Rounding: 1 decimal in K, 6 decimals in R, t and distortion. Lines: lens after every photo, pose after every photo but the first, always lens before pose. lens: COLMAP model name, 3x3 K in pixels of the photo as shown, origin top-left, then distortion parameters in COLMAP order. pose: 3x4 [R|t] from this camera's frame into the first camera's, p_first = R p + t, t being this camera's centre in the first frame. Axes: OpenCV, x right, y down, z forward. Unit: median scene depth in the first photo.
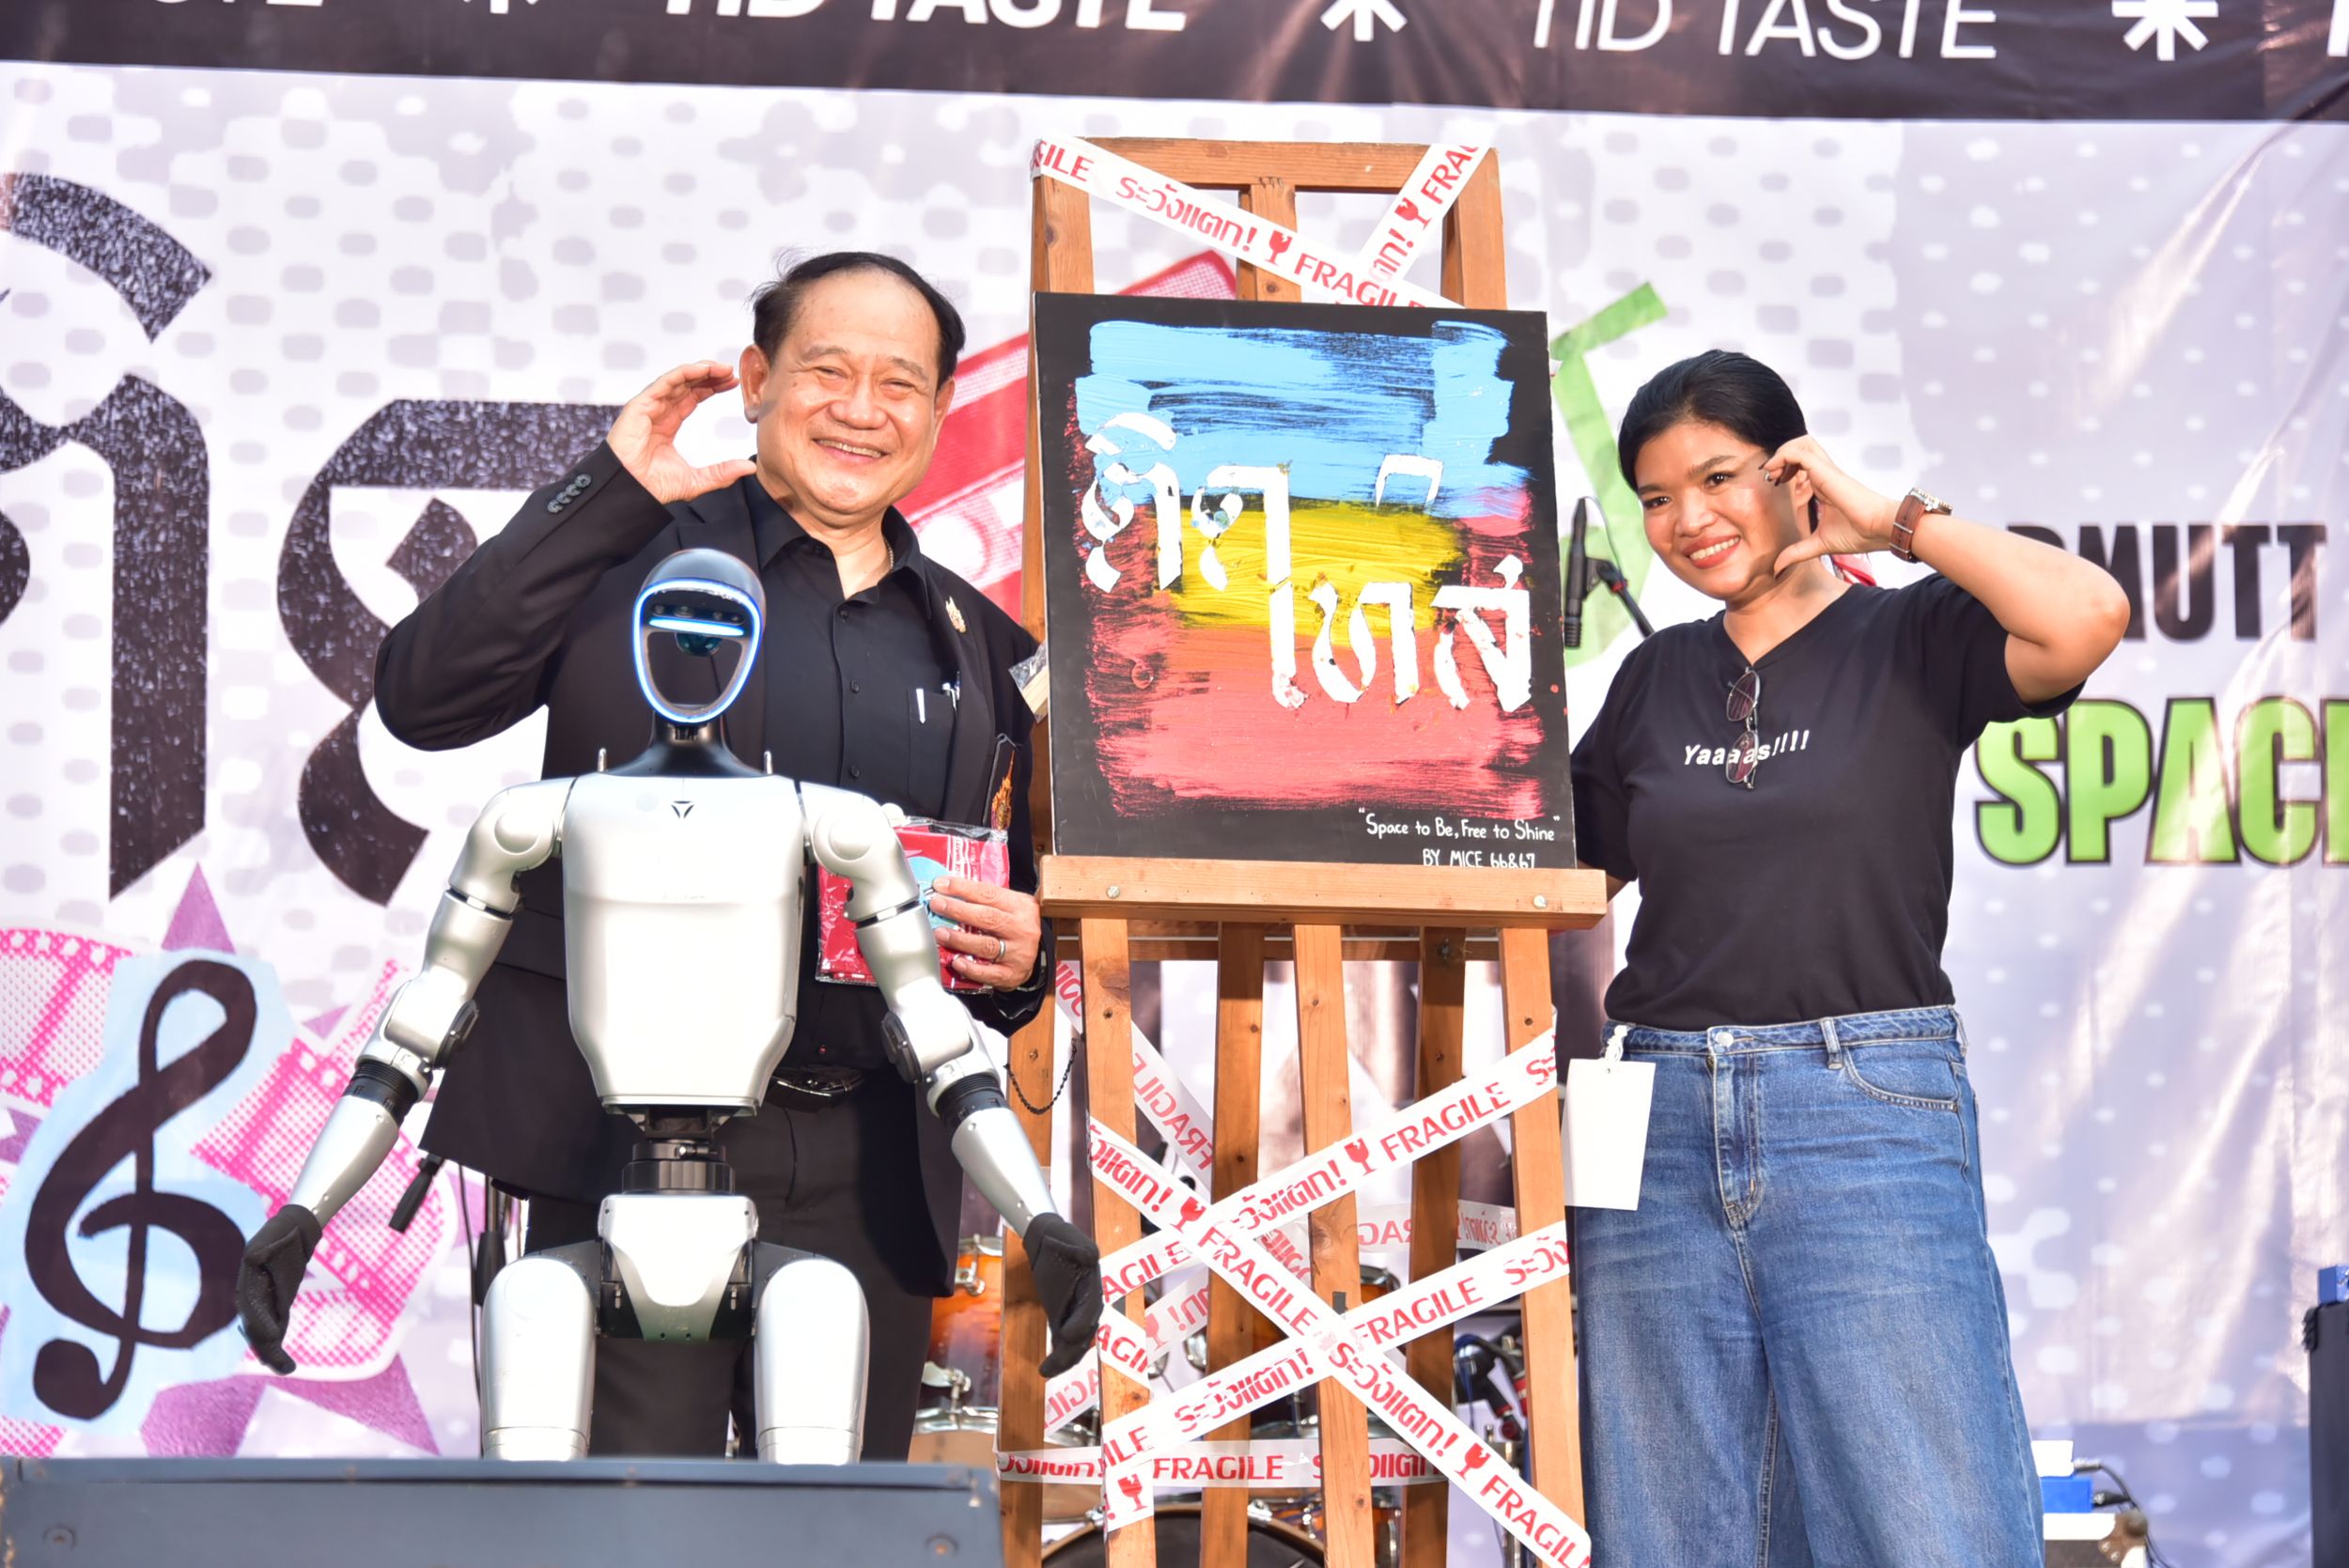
lens RADIAL K [[8686.8, 0, 1174.5], [0, 8686.8, 784.0], [0, 0, 1]] dist [-0.033249, 5.543717]
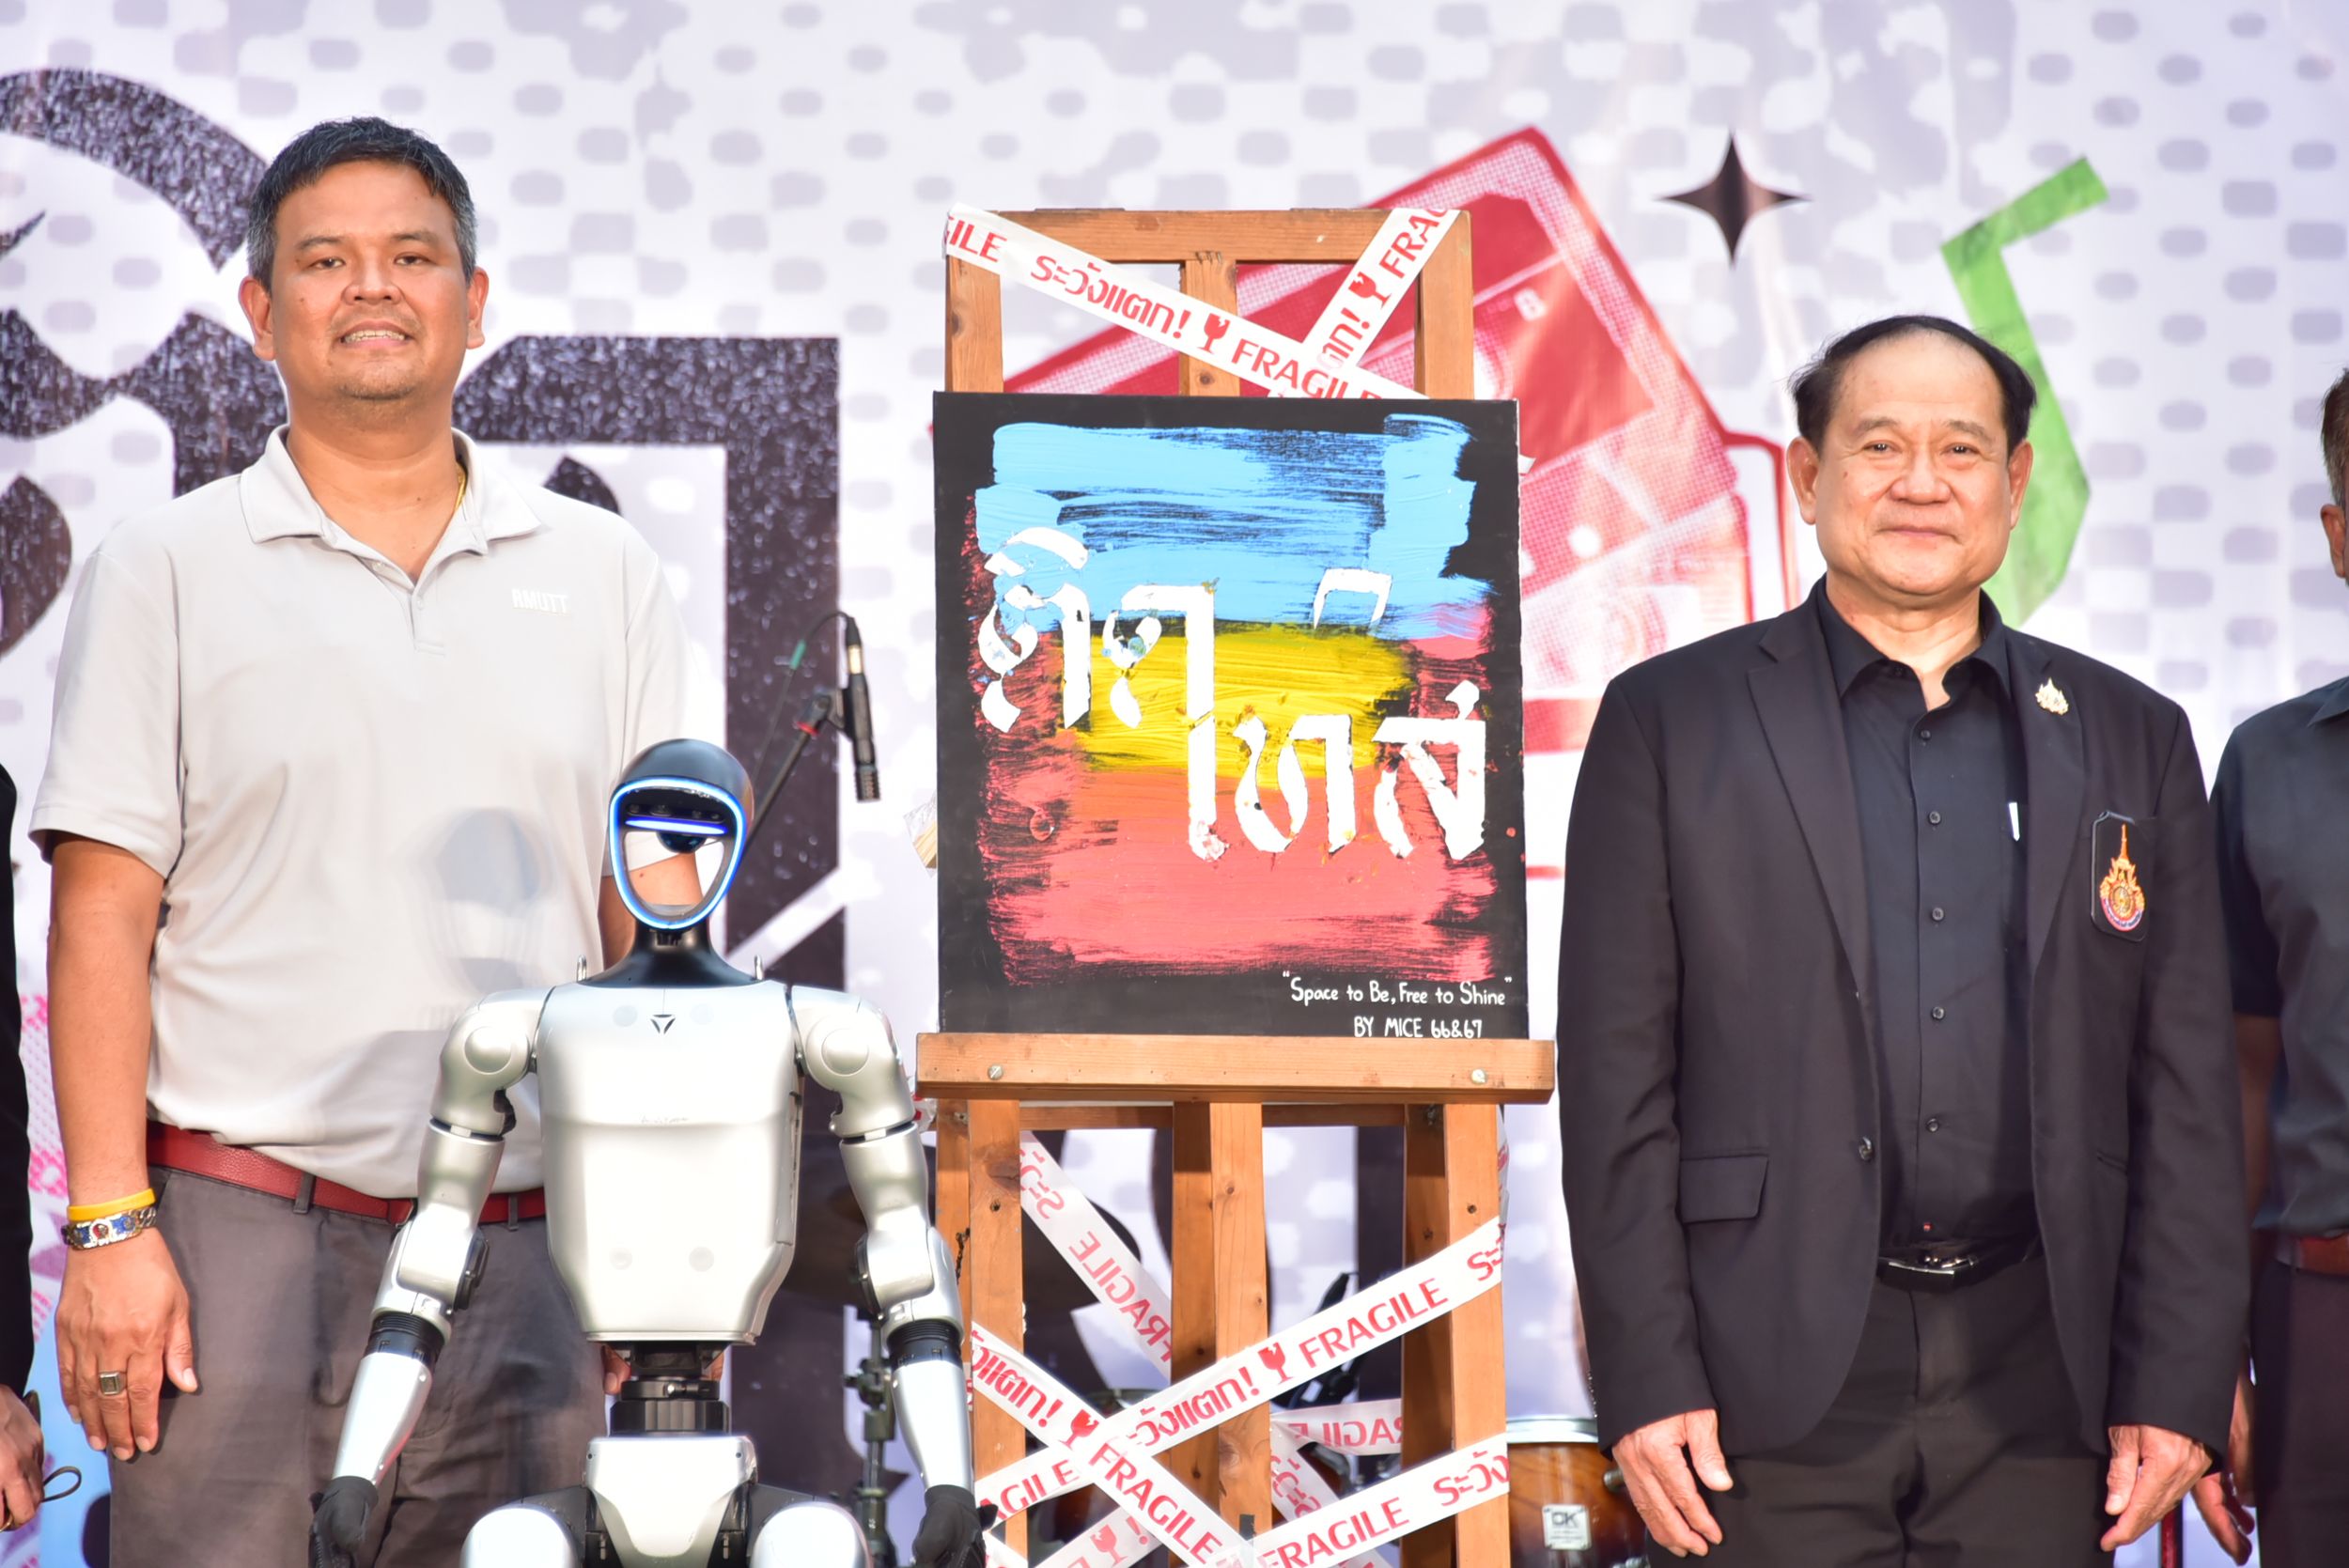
lens RADIAL K [[14235.6, 0, 1174.5], [0, 14235.6, 784.0], [0, 0, 1]] dist [0.373645, -7.274991]
pose [[0.993195, -0.008546, -0.116151, 0.177933], [0.012459, 0.999378, 0.033001, -0.064120], [0.115797, -0.034223, 0.992683, -0.452334]]
